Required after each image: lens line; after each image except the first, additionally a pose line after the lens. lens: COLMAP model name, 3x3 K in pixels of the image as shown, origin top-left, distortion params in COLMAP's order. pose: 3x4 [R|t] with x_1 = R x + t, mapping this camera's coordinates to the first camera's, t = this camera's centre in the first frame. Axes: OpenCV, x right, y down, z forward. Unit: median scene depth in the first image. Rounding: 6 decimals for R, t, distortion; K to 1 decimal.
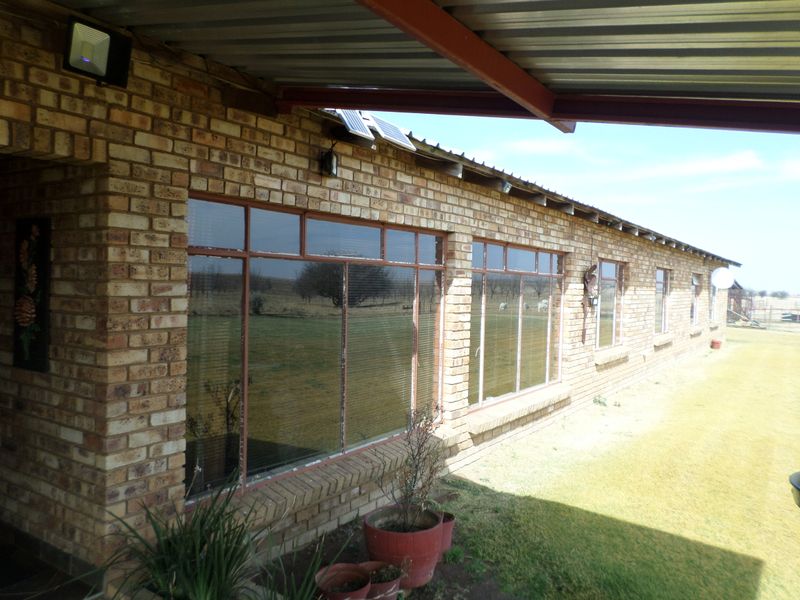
lens RADIAL K [[625.9, 0, 413.6], [0, 625.9, 299.6], [0, 0, 1]] dist [-0.012789, -0.010785]
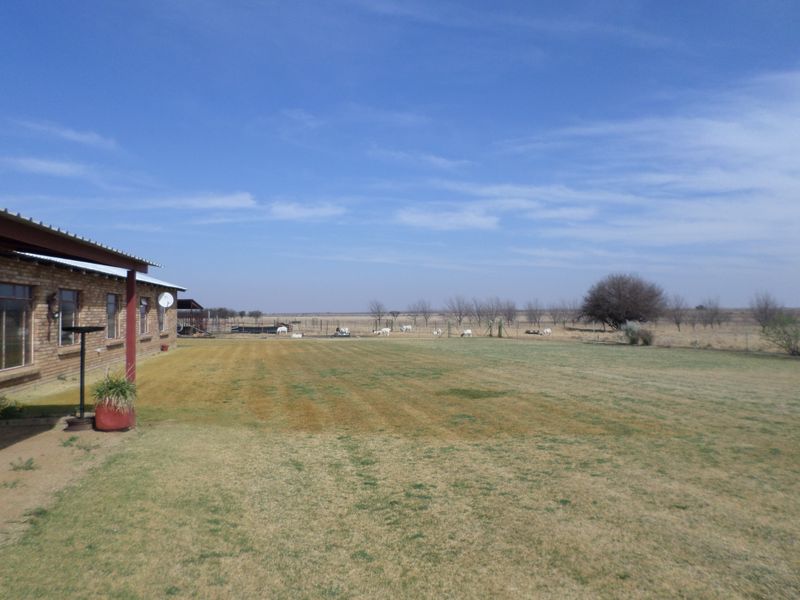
lens RADIAL K [[625.9, 0, 413.6], [0, 625.9, 299.6], [0, 0, 1]] dist [-0.012789, -0.010785]
pose [[0.722513, -0.013119, 0.691233, -0.154561], [0.039355, 0.998979, -0.022175, 0.034868], [-0.690237, 0.043225, 0.722292, -0.801969]]
